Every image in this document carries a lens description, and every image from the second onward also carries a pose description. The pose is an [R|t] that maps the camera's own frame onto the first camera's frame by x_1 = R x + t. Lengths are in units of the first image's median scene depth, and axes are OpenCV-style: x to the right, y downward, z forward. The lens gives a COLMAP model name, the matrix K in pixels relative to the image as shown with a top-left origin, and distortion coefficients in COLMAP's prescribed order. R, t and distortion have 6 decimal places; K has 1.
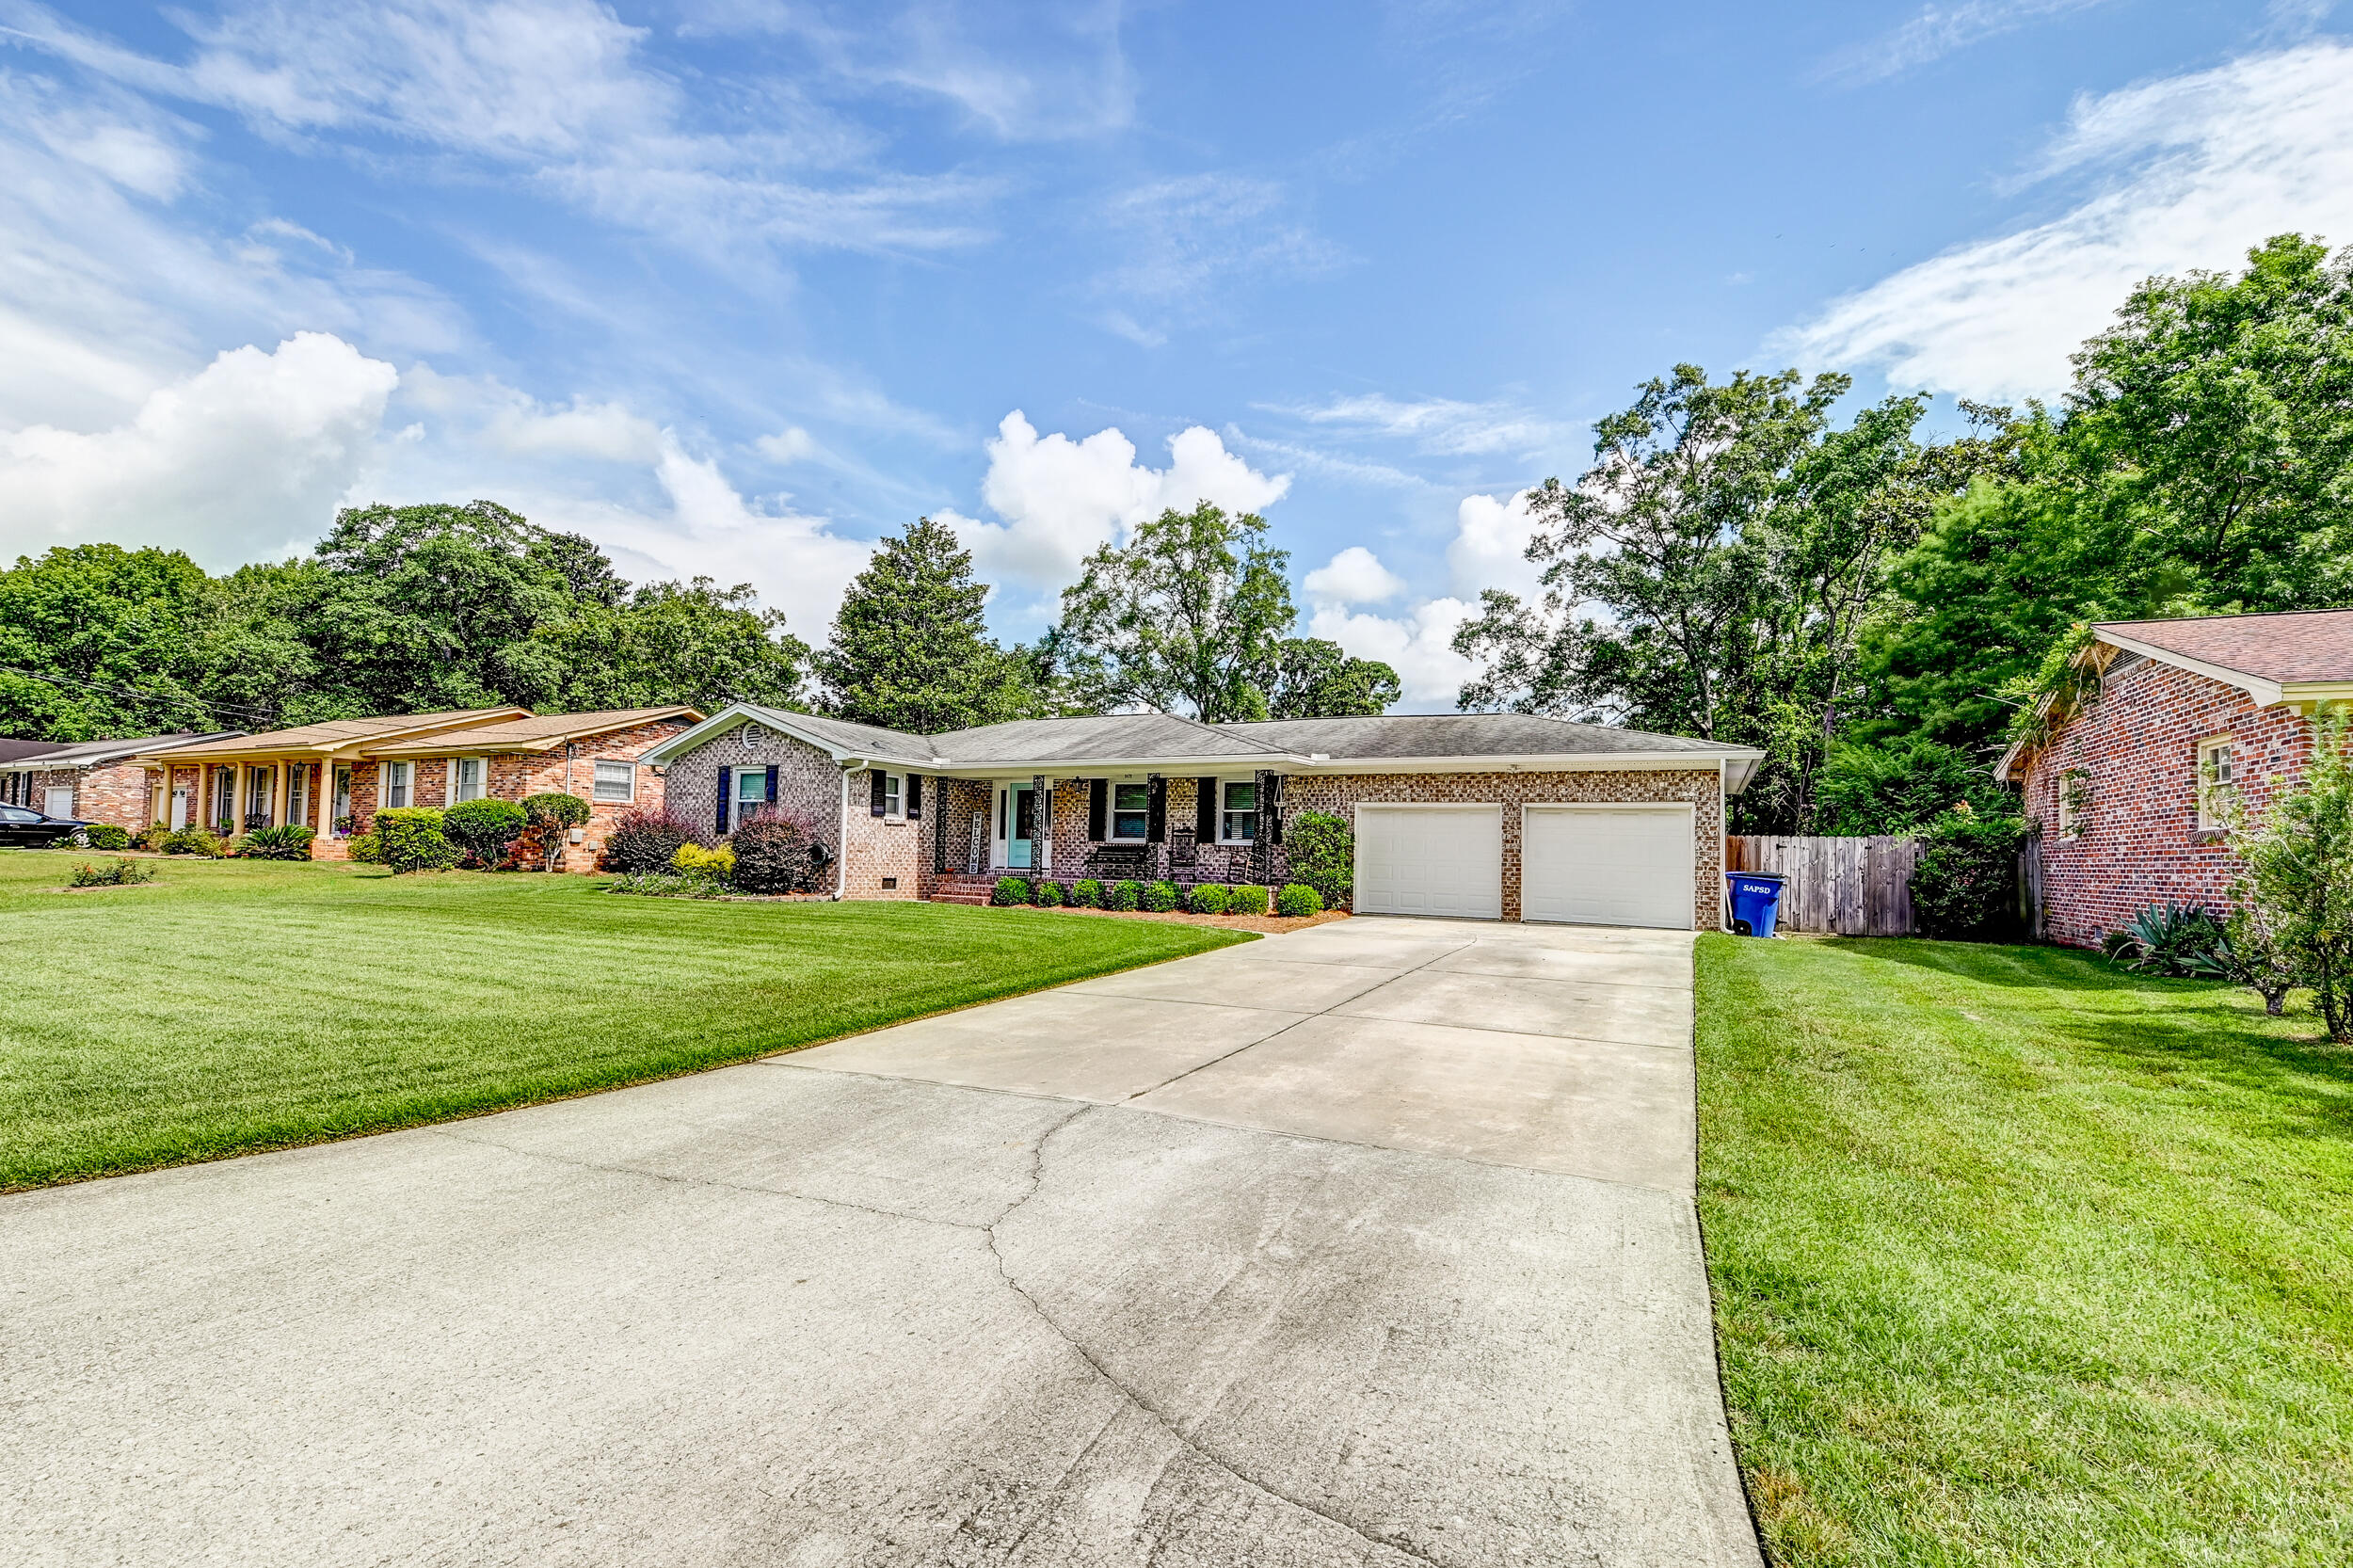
lens RADIAL K [[1007.6, 0, 1179.9], [0, 1007.6, 814.5], [0, 0, 1]] dist [0.001984, -0.000926]
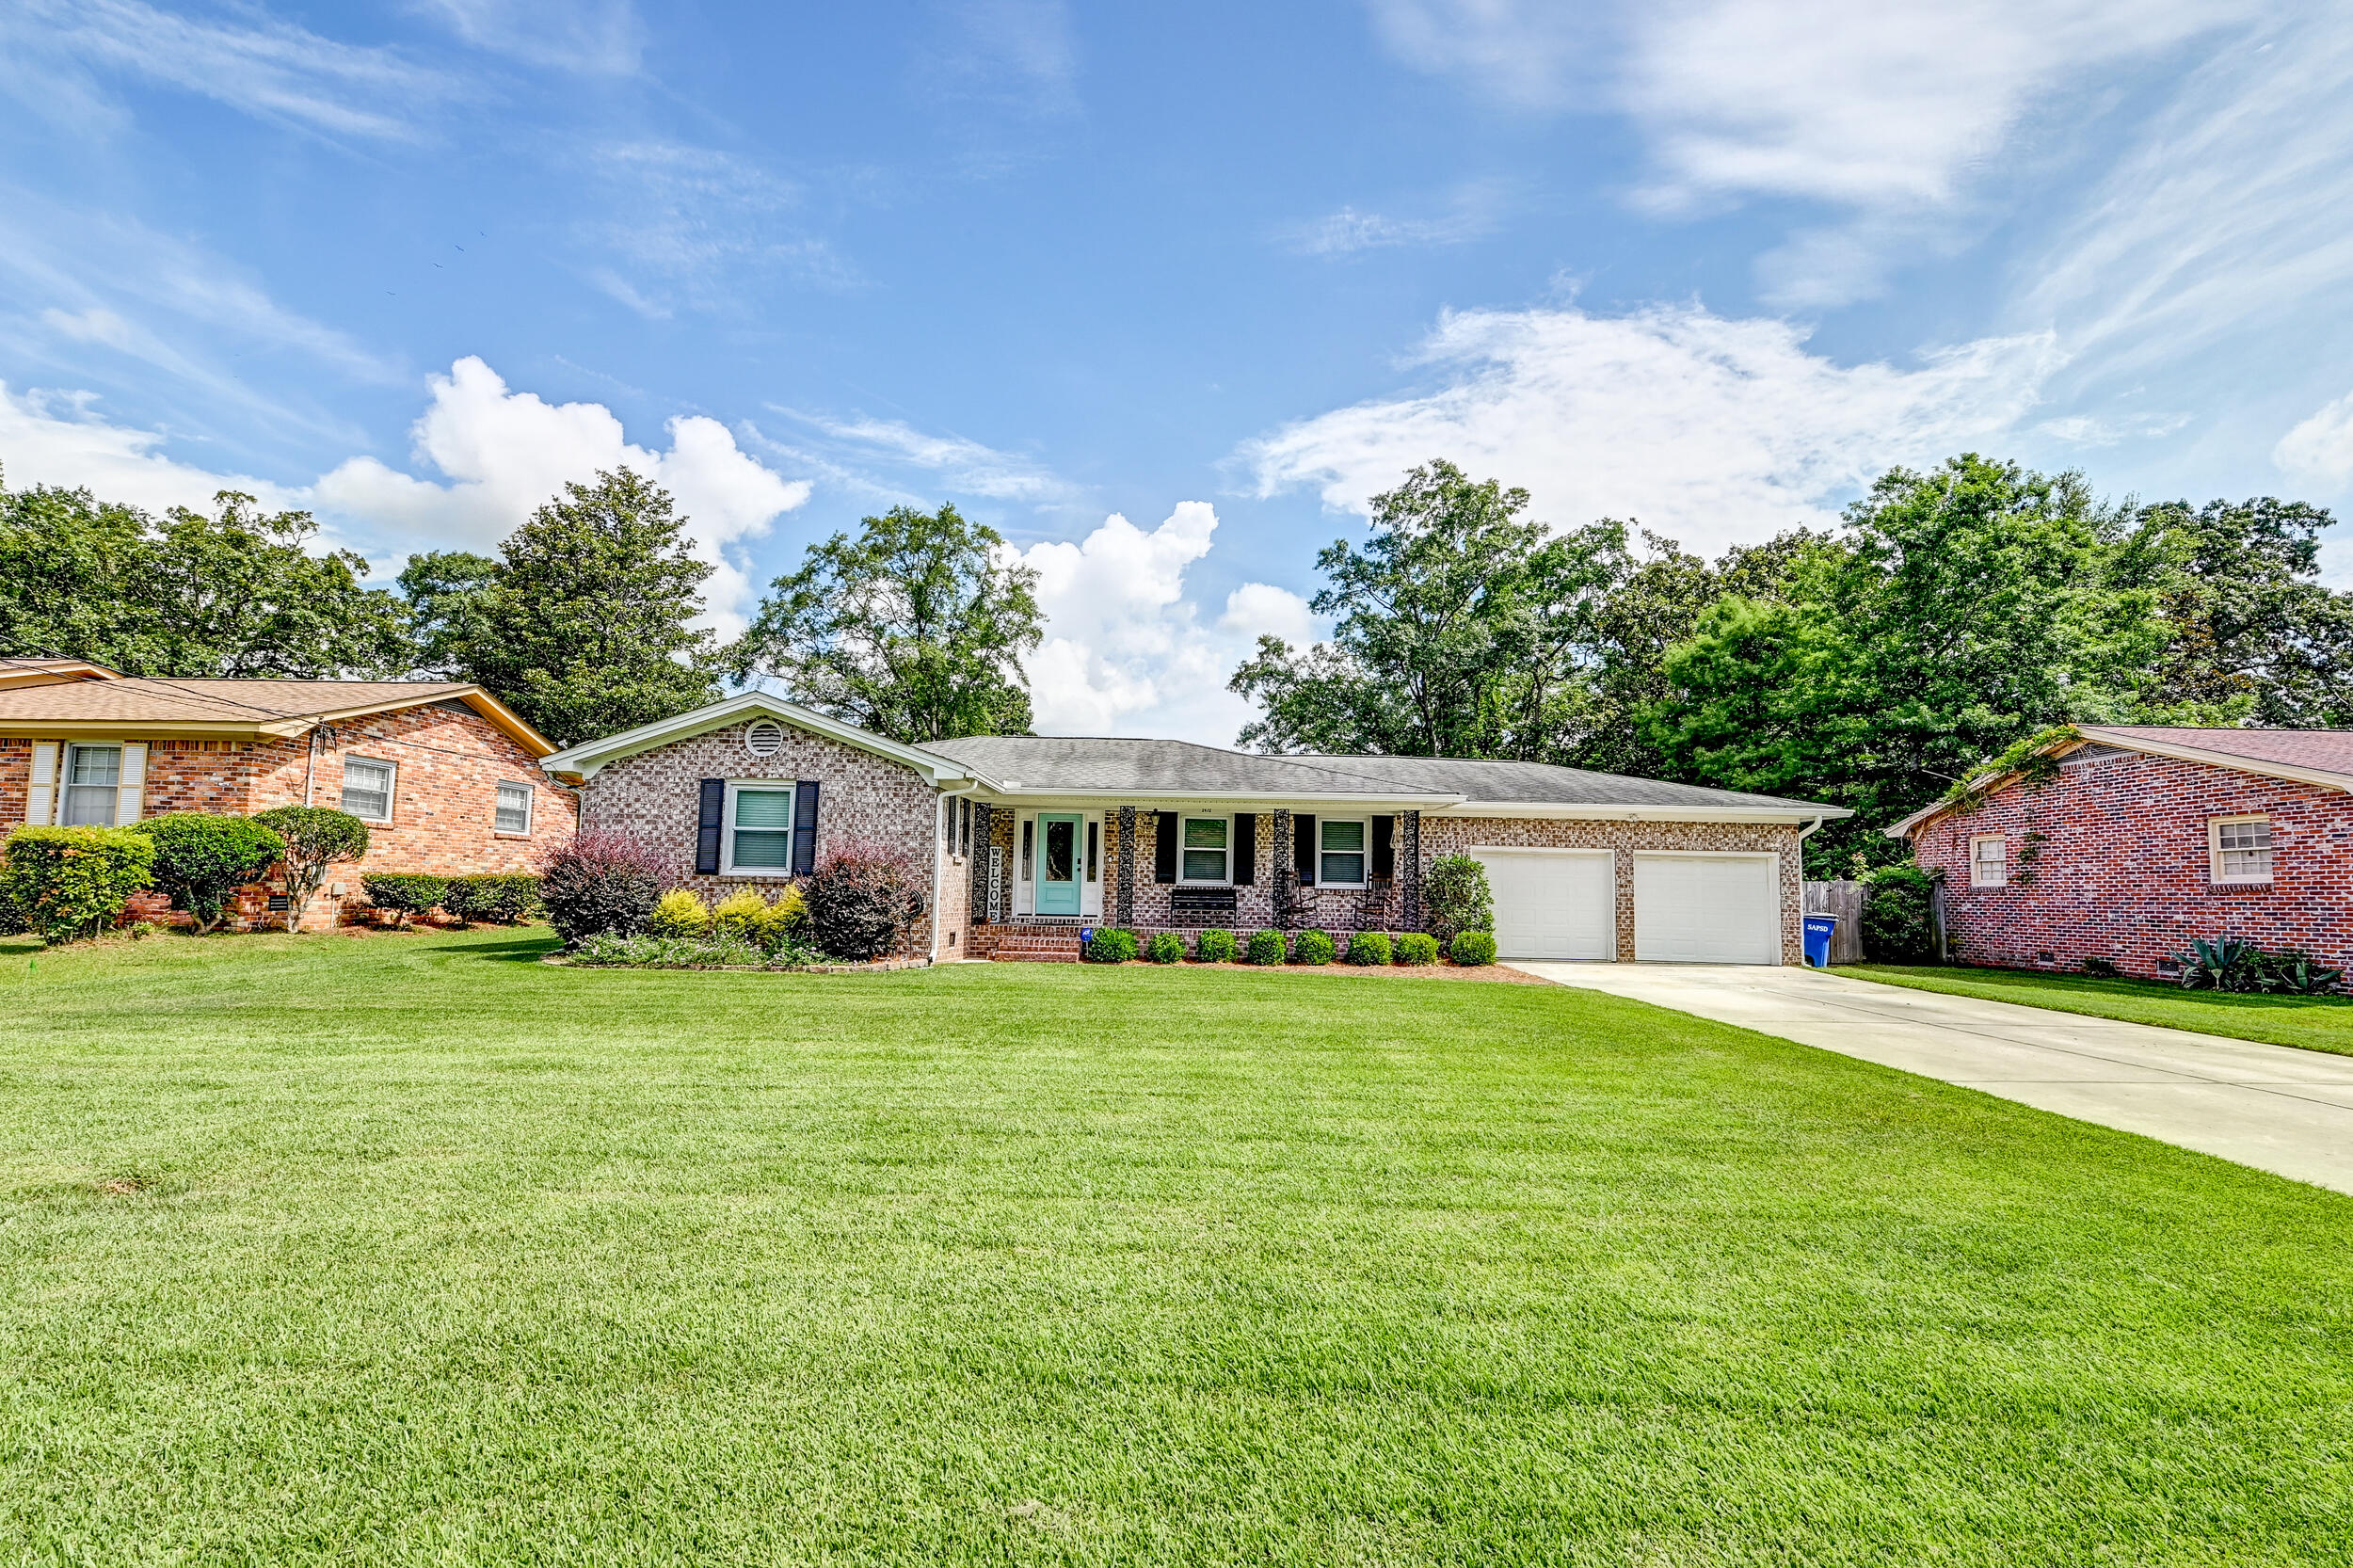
lens RADIAL K [[1007.6, 0, 1179.9], [0, 1007.6, 814.5], [0, 0, 1]] dist [0.001984, -0.000926]
pose [[0.894517, 0.028750, 0.446109, -0.460503], [-0.016361, 0.999367, -0.031600, -0.005828], [-0.446734, 0.020968, 0.894421, 0.214450]]
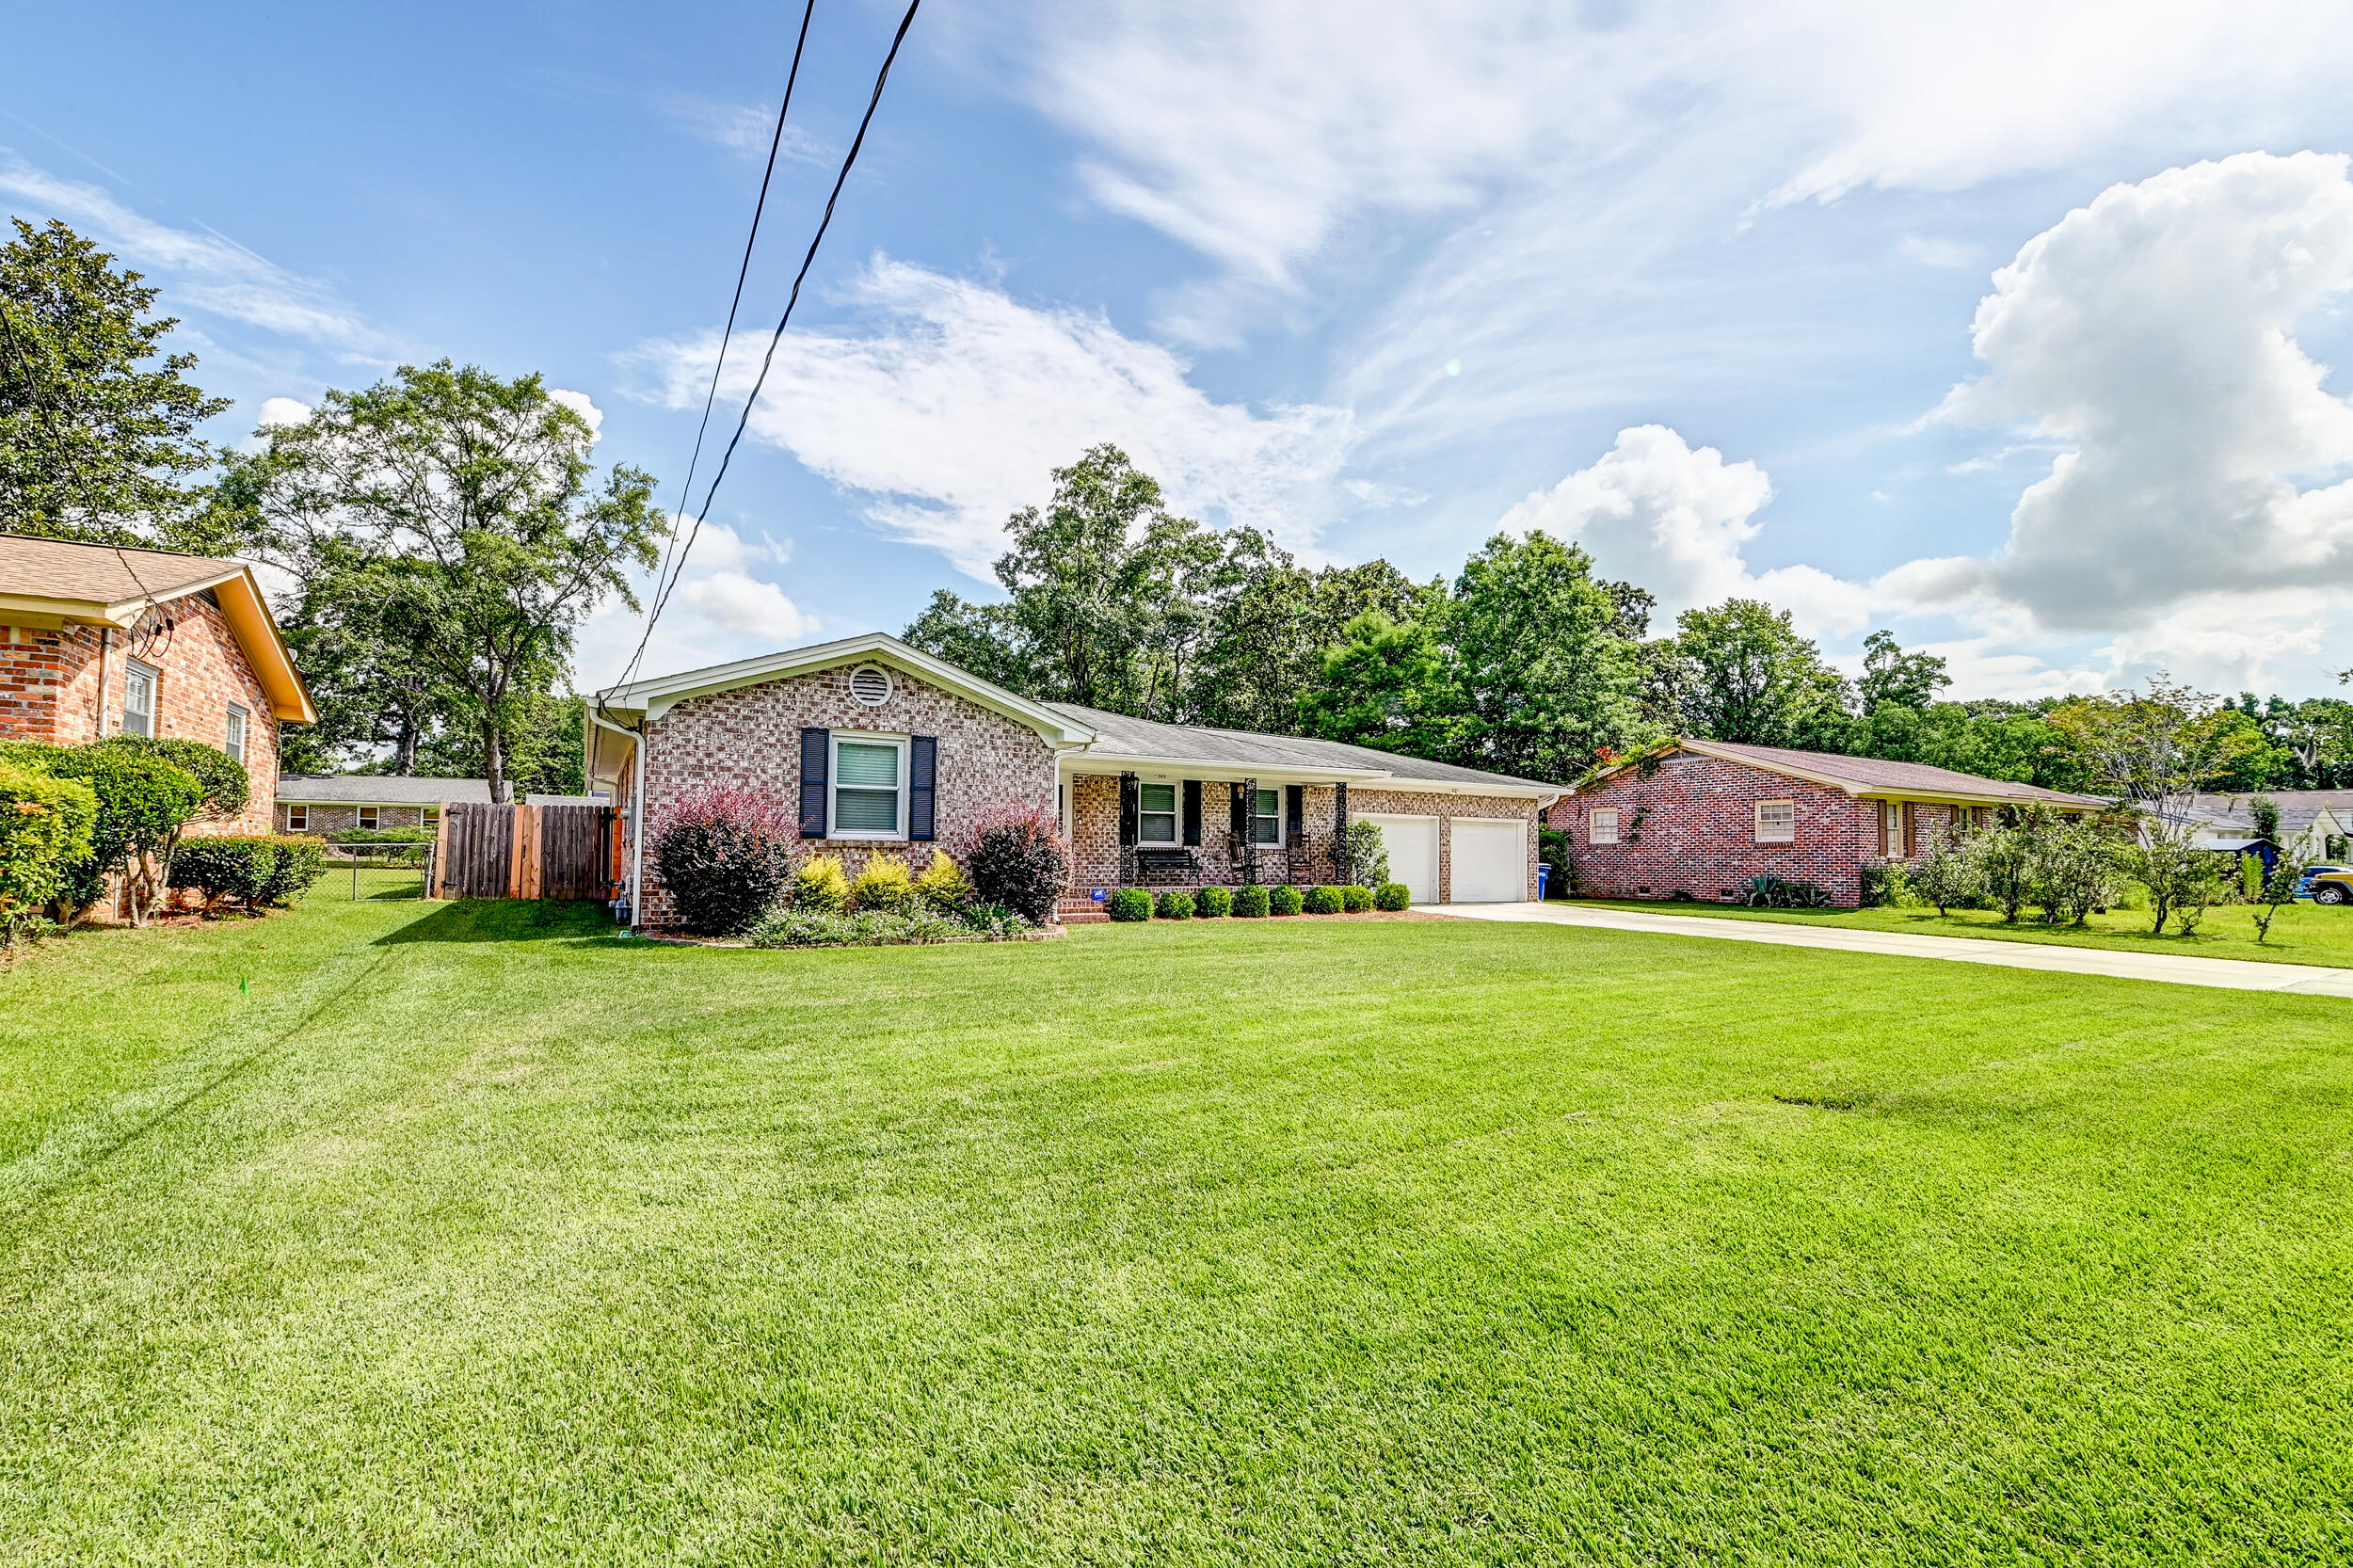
lens RADIAL K [[1007.6, 0, 1179.9], [0, 1007.6, 814.5], [0, 0, 1]] dist [0.001984, -0.000926]
pose [[0.539795, 0.017007, 0.841625, -0.825047], [-0.029610, 0.999561, -0.001208, -0.001330], [-0.841276, -0.024268, 0.540061, 0.466966]]
